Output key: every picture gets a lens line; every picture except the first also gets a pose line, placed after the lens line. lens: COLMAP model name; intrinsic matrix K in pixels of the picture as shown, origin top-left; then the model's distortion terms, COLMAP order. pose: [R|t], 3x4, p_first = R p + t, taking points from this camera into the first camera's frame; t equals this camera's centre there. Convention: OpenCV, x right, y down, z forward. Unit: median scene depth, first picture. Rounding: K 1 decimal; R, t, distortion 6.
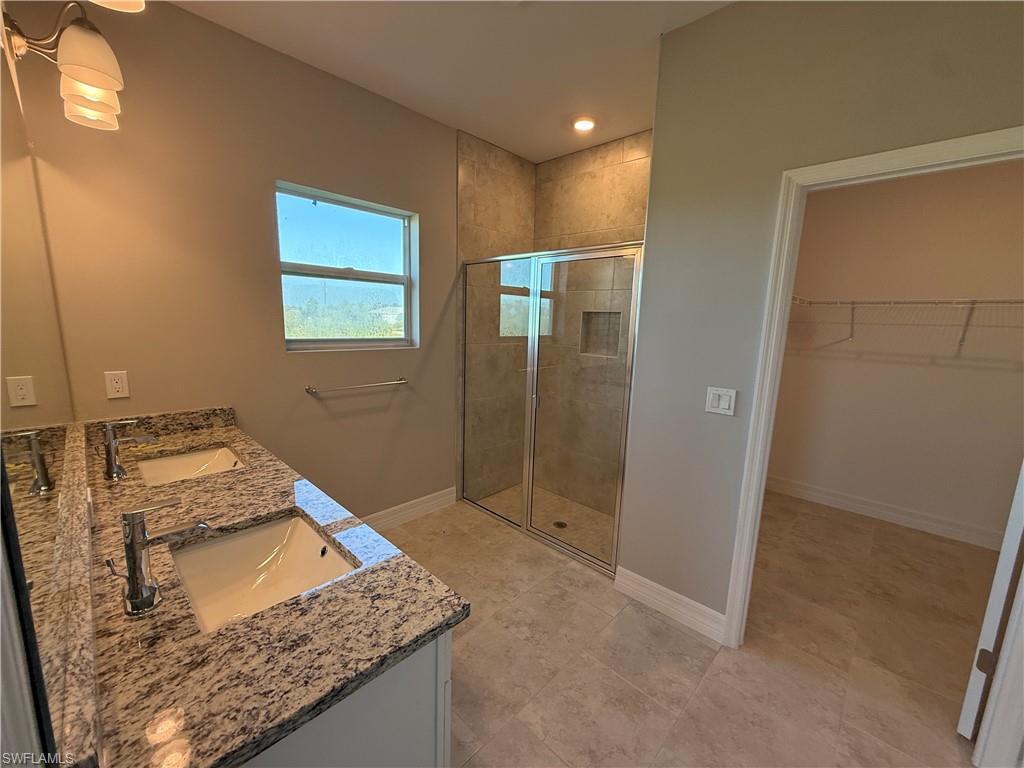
lens RADIAL K [[407.6, 0, 507.8], [0, 407.6, 386.2], [0, 0, 1]] dist [0.003743, -0.000944]
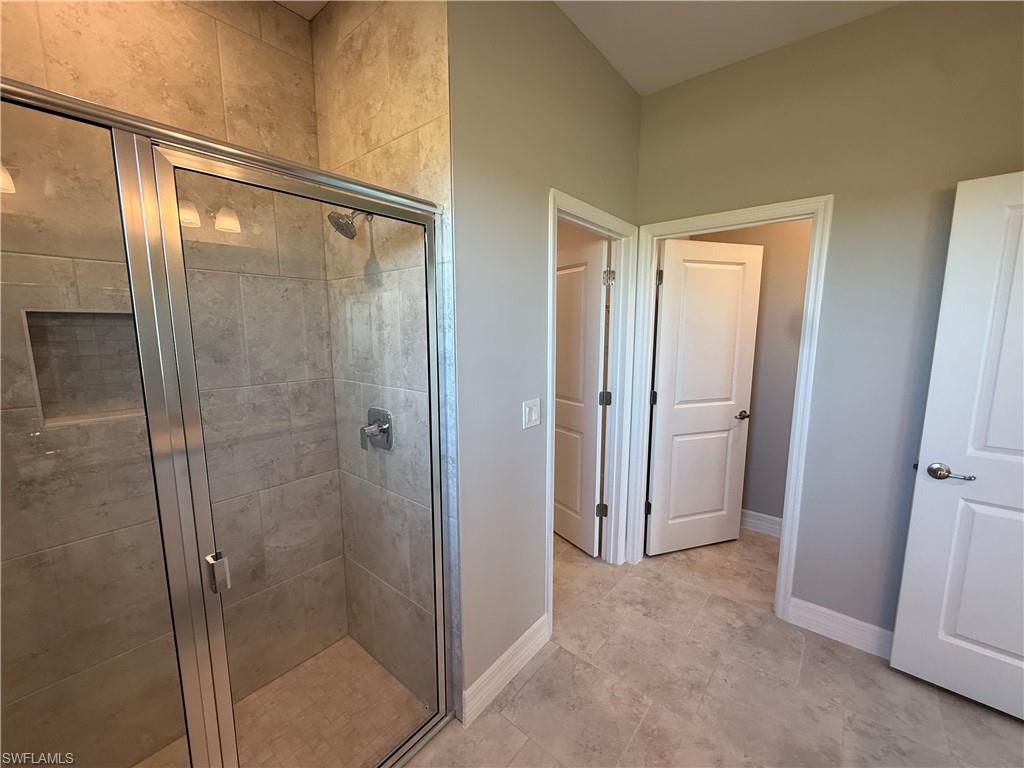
lens RADIAL K [[407.6, 0, 512.3], [0, 407.6, 386.1], [0, 0, 1]] dist [0.003743, -0.000944]
pose [[-0.074532, -0.168700, 0.982846, -0.310464], [0.167467, 0.969472, 0.179104, -0.158818], [-0.983056, 0.177944, -0.044005, 0.845352]]
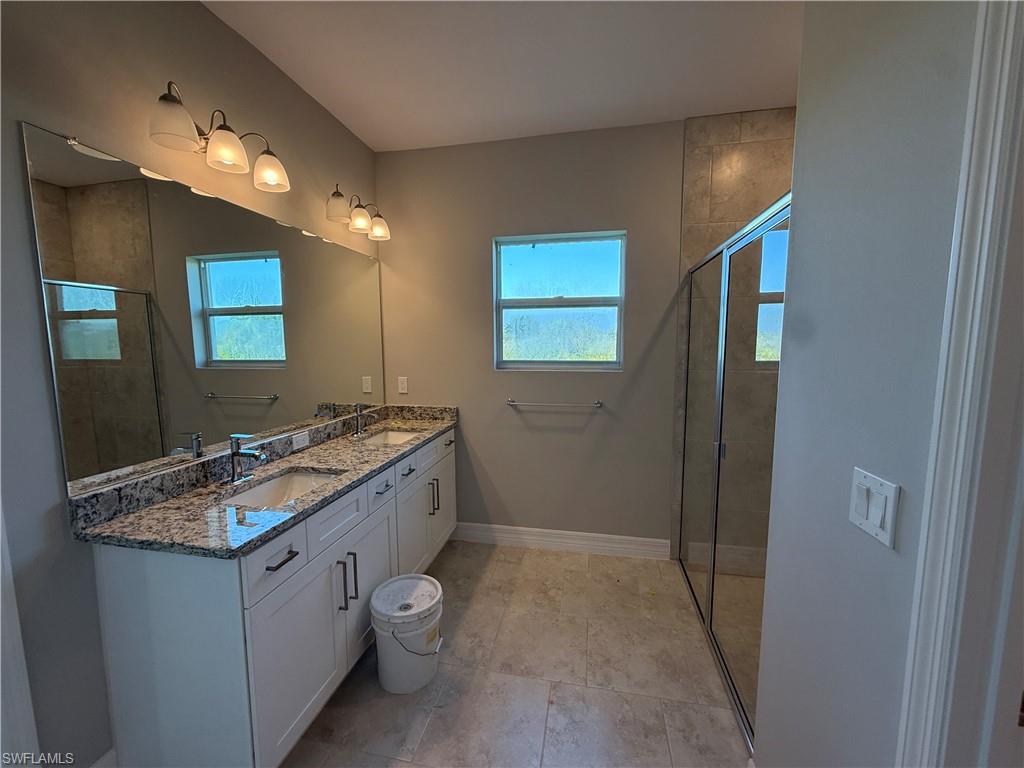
lens RADIAL K [[407.6, 0, 510.9], [0, 407.6, 386.4], [0, 0, 1]] dist [0.003743, -0.000944]
pose [[0.541047, 0.058379, -0.838964, 0.525553], [-0.117264, 0.993079, -0.006521, -0.030348], [0.832777, 0.101909, 0.544148, 0.351524]]
